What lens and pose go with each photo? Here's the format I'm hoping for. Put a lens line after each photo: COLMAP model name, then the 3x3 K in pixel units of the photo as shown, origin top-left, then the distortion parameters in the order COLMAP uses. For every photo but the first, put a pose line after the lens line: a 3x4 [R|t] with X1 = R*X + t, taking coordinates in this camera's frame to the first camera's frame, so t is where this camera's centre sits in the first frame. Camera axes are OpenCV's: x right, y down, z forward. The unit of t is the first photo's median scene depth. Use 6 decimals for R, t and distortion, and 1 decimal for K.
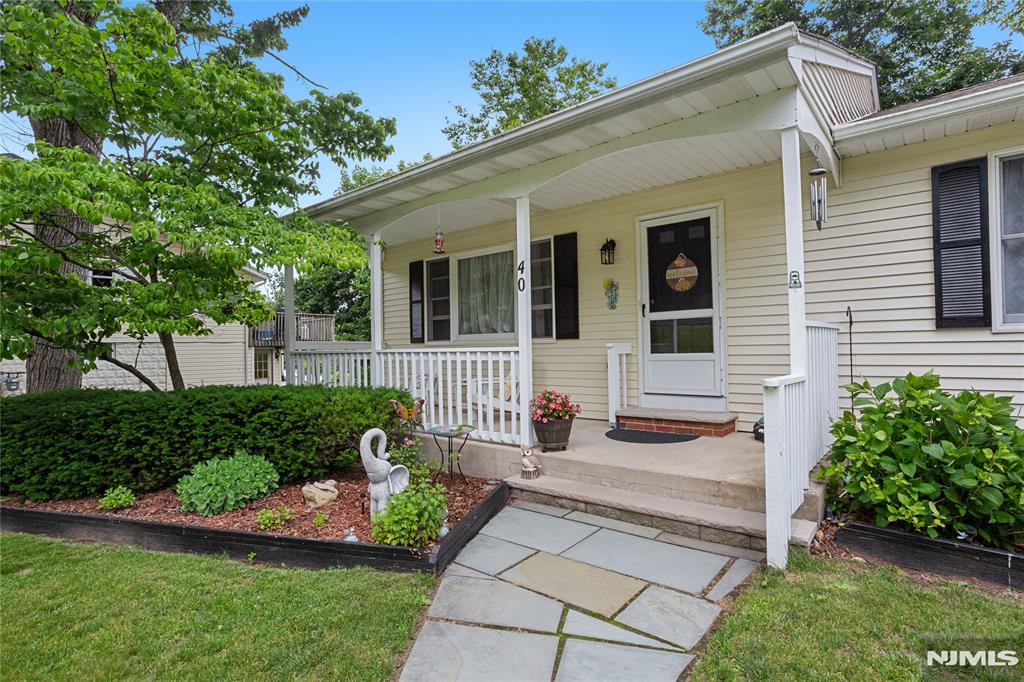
lens RADIAL K [[537.4, 0, 513.3], [0, 537.4, 341.8], [0, 0, 1]] dist [0.005566, 0.000841]
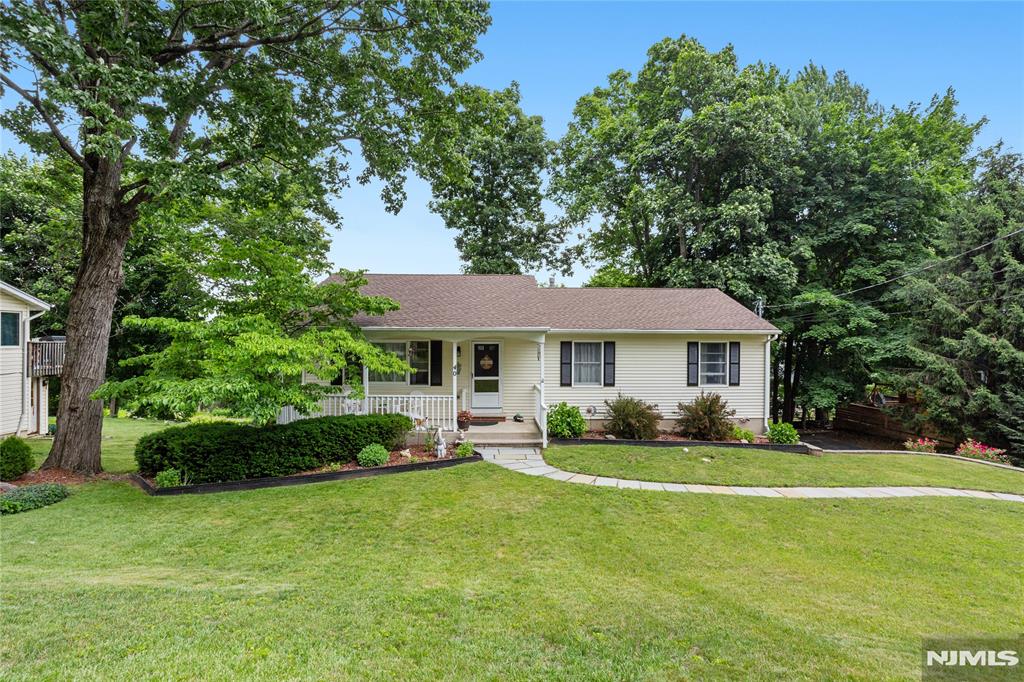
lens RADIAL K [[492.6, 0, 510.6], [0, 492.6, 343.1], [0, 0, 1]] dist [-0.000164, 0.000060]
pose [[0.771899, 0.026802, 0.635180, -1.229956], [-0.025568, 0.999611, -0.011107, -0.211730], [-0.635231, -0.007667, 0.772284, -1.037130]]
